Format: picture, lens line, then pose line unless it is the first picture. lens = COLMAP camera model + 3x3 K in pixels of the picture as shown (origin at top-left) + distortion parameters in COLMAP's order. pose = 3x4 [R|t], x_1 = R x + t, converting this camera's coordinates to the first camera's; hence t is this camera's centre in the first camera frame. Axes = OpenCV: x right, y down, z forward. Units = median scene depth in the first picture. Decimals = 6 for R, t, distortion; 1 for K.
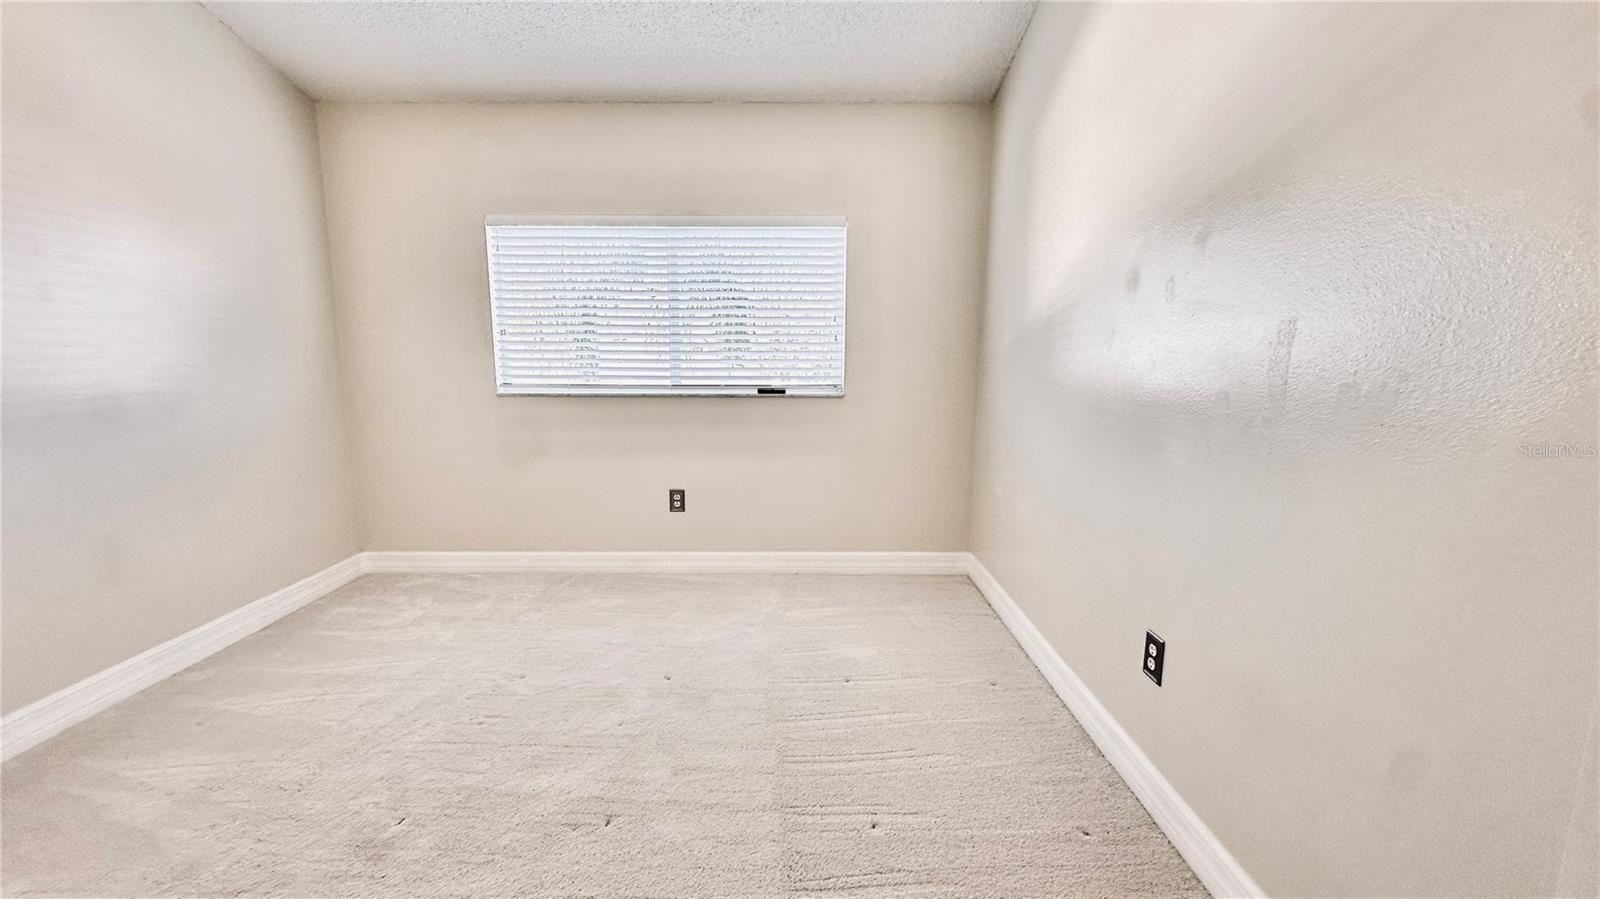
lens RADIAL K [[649.9, 0, 799.7], [0, 649.9, 451.8], [0, 0, 1]] dist [0.002857, 0.000165]
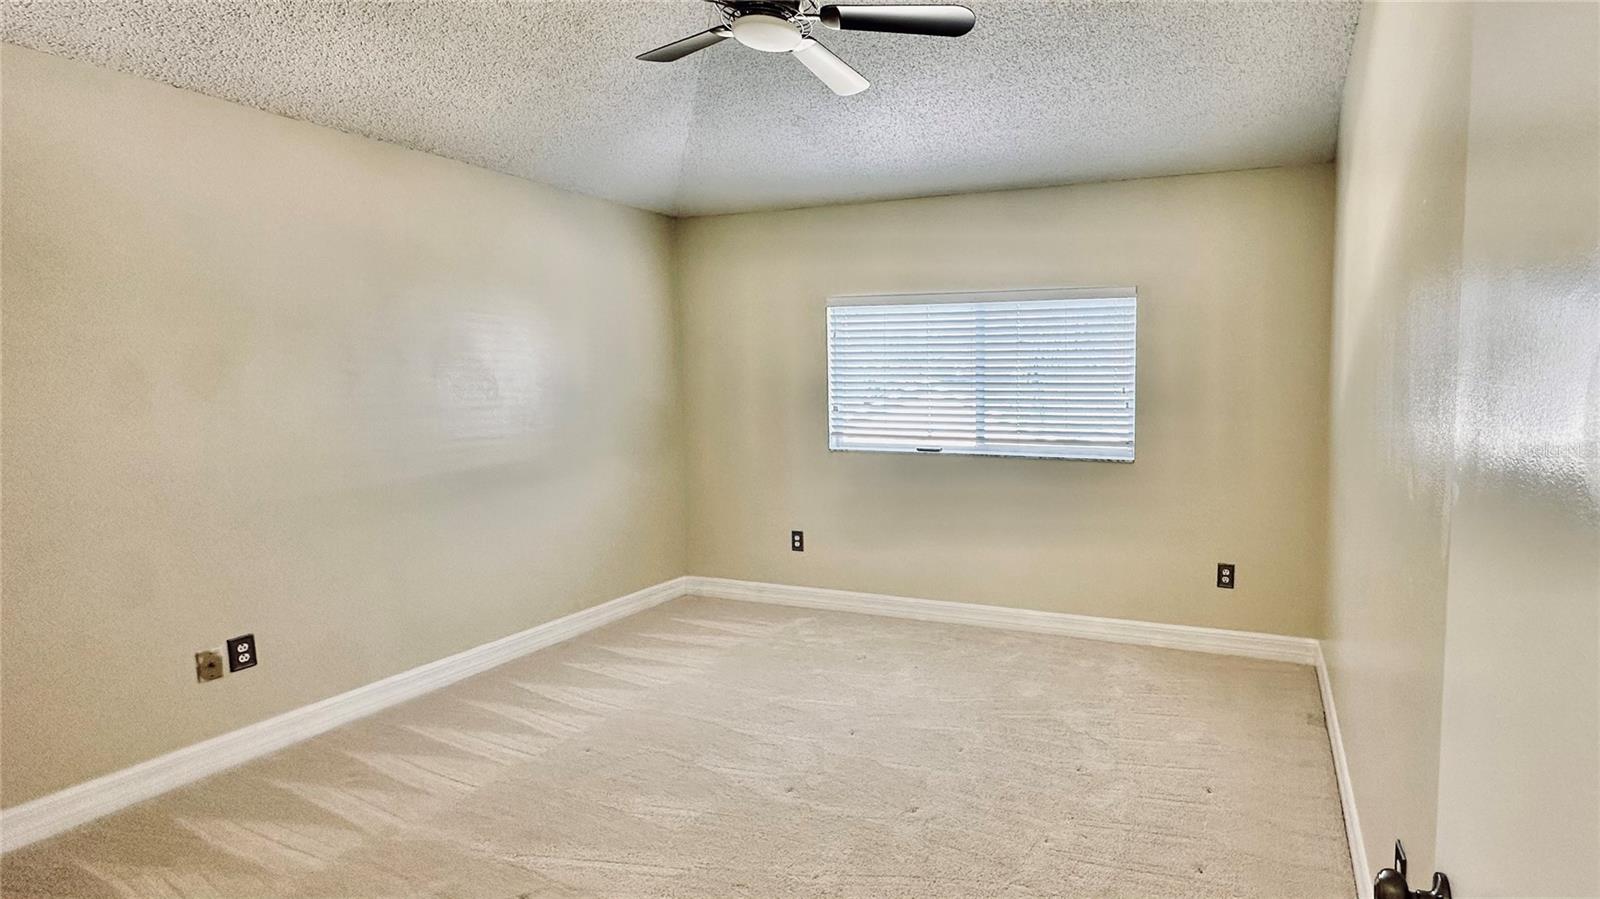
lens RADIAL K [[584.1, 0, 801.2], [0, 584.1, 448.2], [0, 0, 1]] dist [-0.000980, -0.000049]
pose [[0.961639, 0.031637, -0.272486, -0.203411], [-0.056882, 0.994734, -0.085251, -0.000765], [0.268354, 0.097481, 0.958375, 0.001897]]
